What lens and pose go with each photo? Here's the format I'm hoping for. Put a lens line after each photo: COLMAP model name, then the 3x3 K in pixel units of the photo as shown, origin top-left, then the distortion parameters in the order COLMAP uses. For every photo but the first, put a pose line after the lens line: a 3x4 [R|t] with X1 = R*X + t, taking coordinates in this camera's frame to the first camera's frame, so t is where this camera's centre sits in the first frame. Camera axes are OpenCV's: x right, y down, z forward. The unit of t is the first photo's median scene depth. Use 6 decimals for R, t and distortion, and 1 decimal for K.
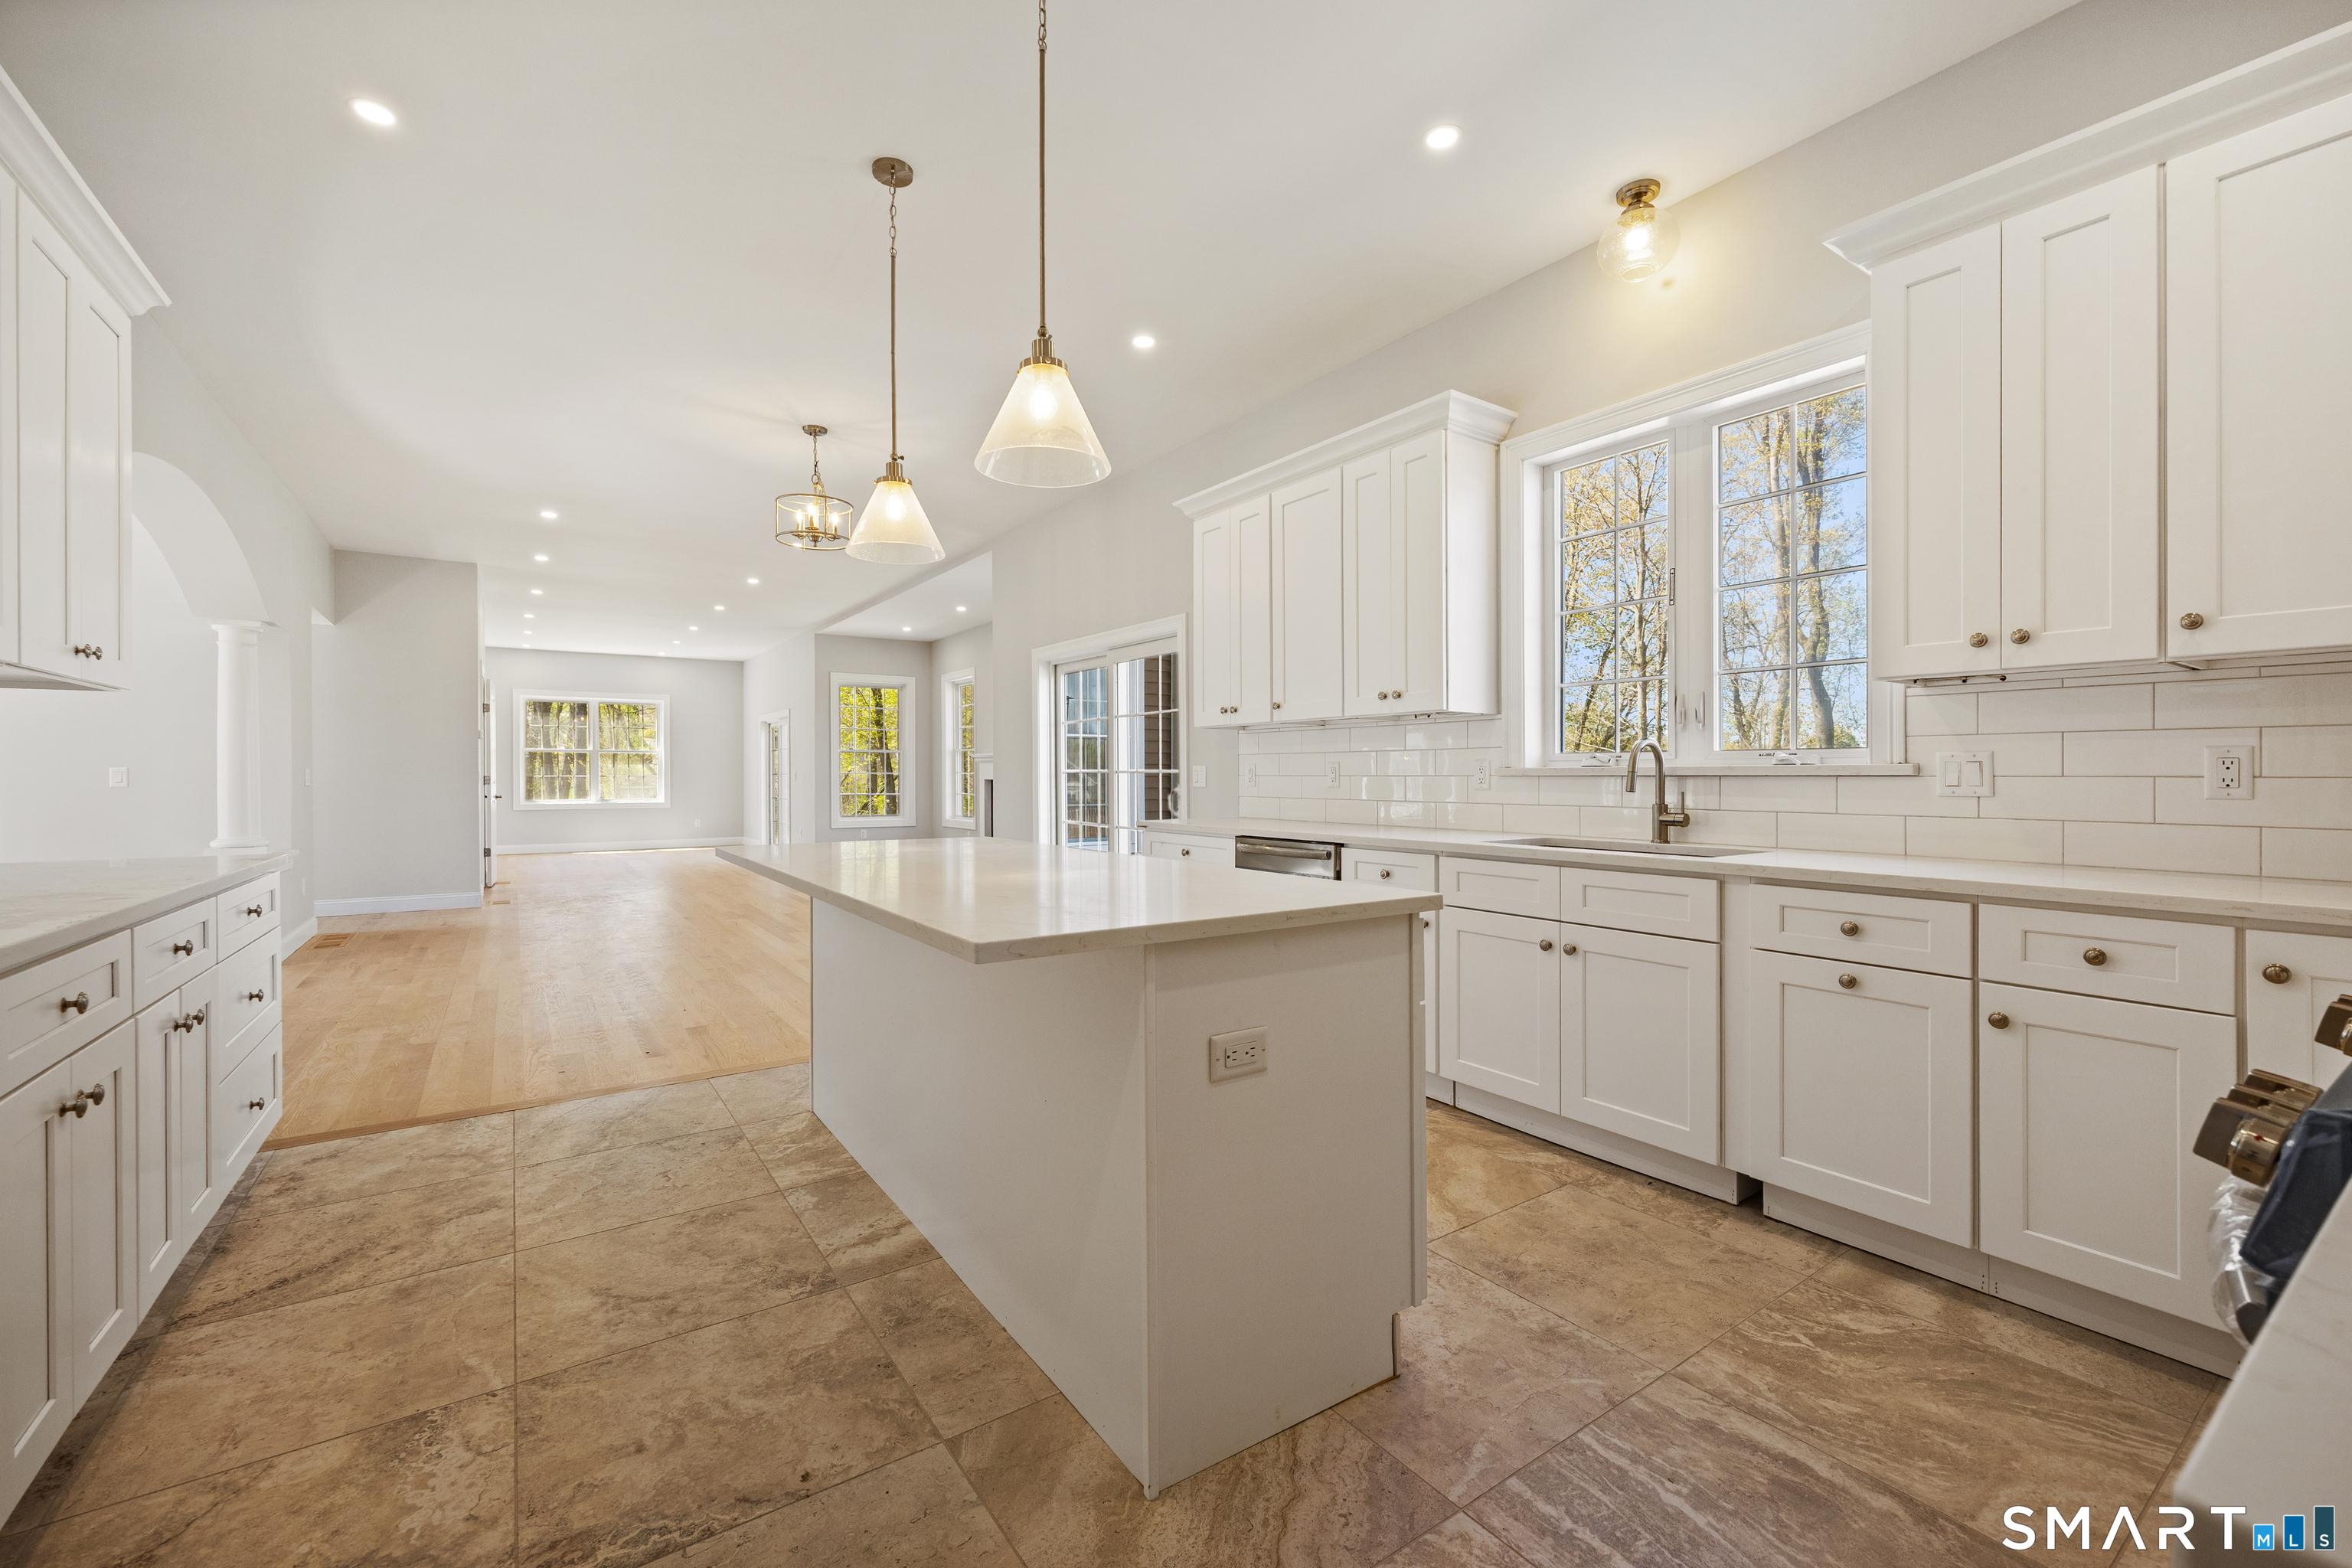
lens RADIAL K [[949.7, 0, 1179.3], [0, 949.7, 783.5], [0, 0, 1]] dist [0.002199, 0.000429]
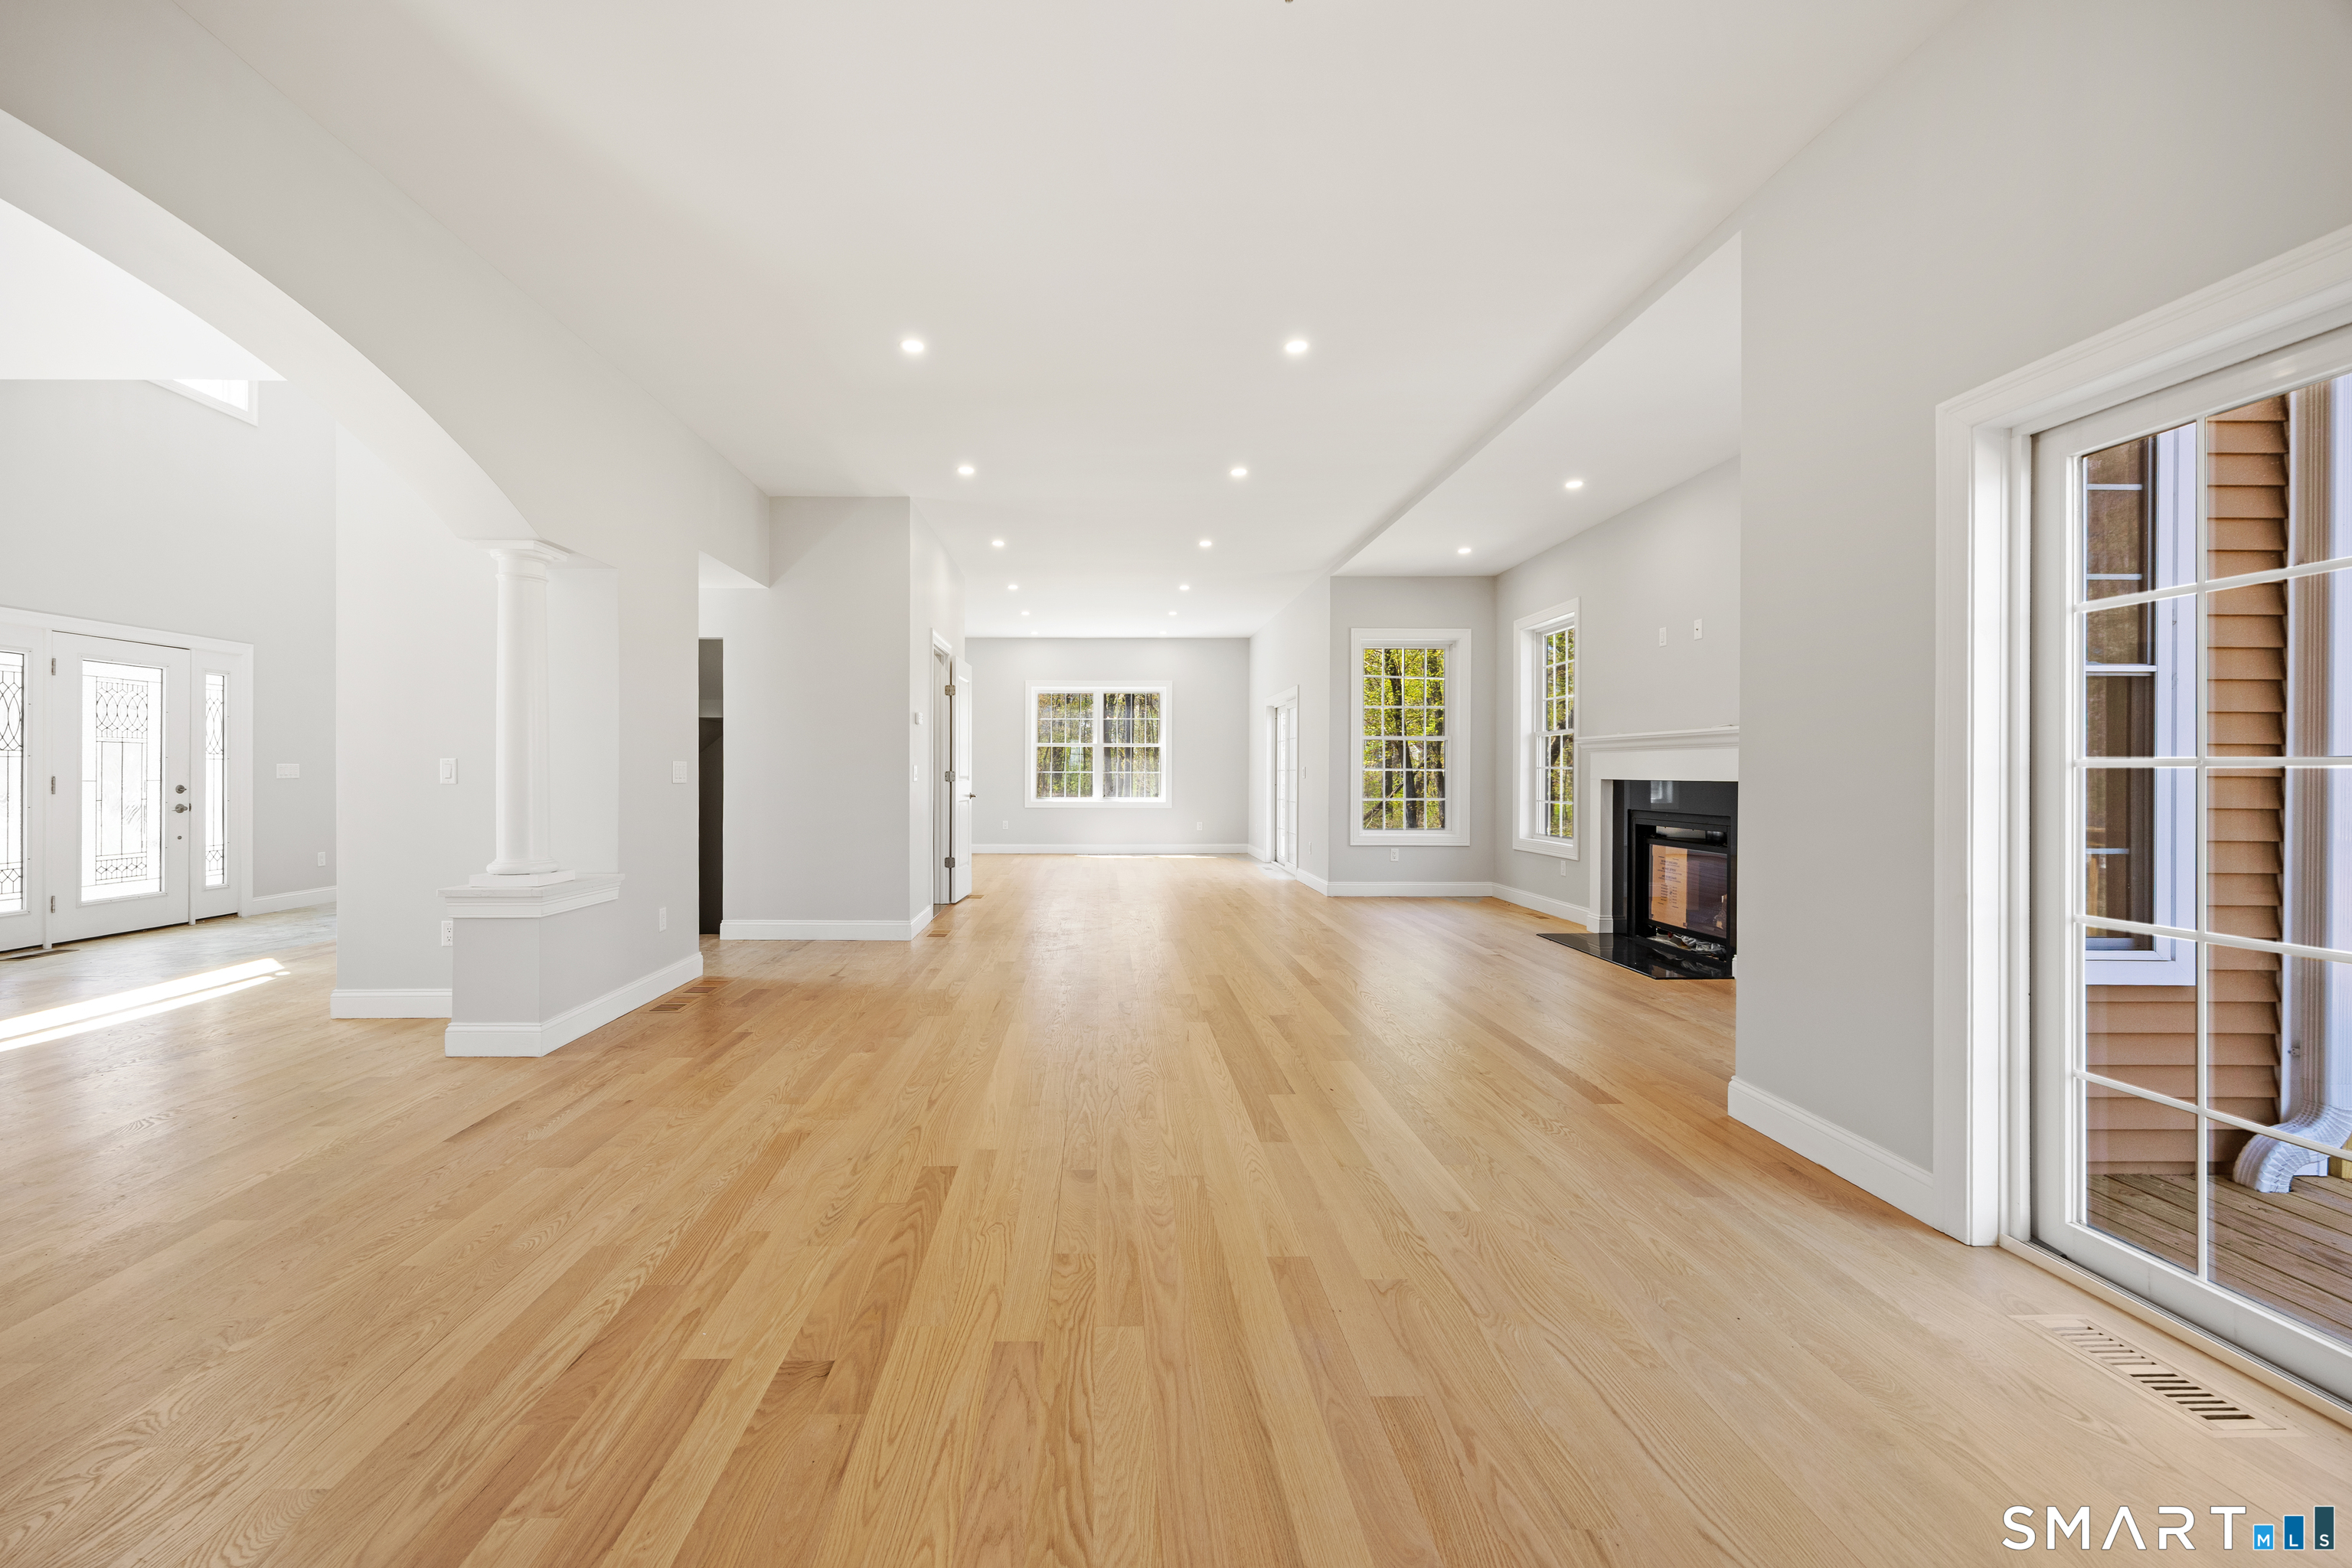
lens RADIAL K [[949.7, 0, 1109.2], [0, 949.7, 780.2], [0, 0, 1]] dist [0.002199, 0.000429]
pose [[0.826339, 0.005992, -0.563141, -0.528510], [-0.006772, 0.999977, 0.000703, -0.008660], [0.563132, 0.003232, 0.826361, 1.410576]]
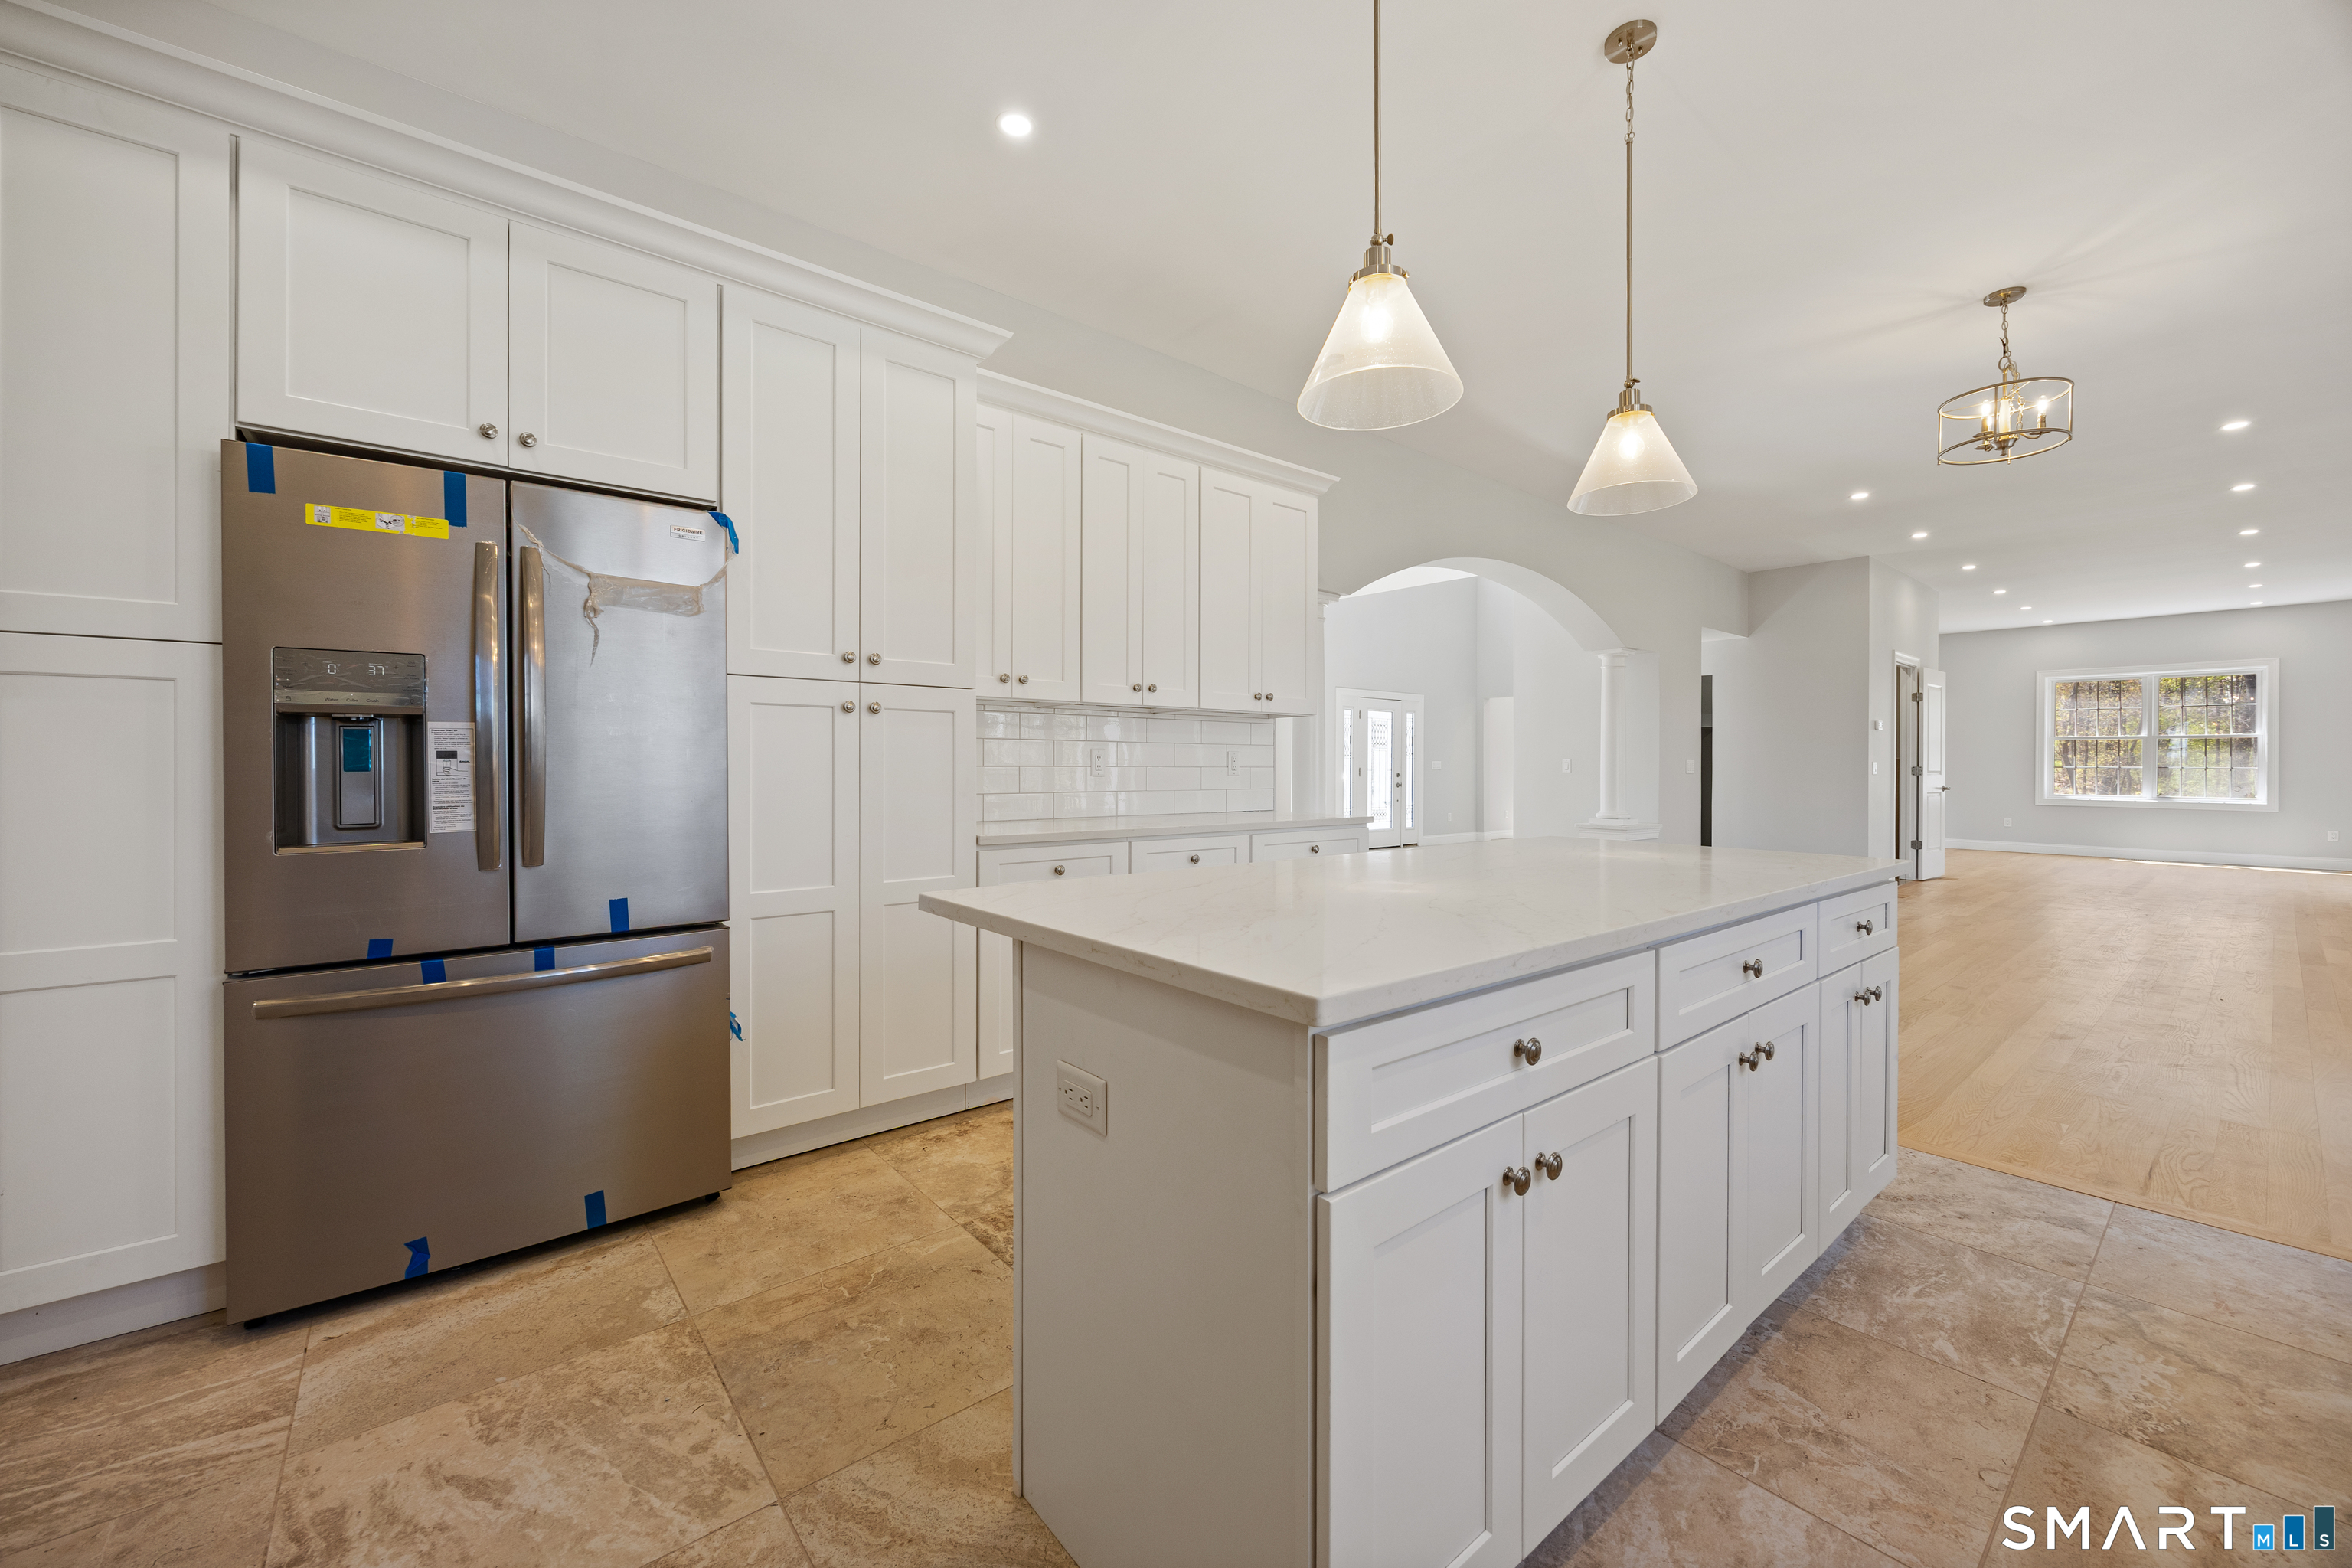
lens RADIAL K [[917.2, 0, 1181.6], [0, 917.2, 760.7], [0, 0, 1]] dist [0.008089, 0.000350]
pose [[0.095273, -0.003435, -0.995445, 0.497813], [-0.012287, 0.999914, -0.004627, -0.003160], [0.995375, 0.012672, 0.095223, 0.578073]]
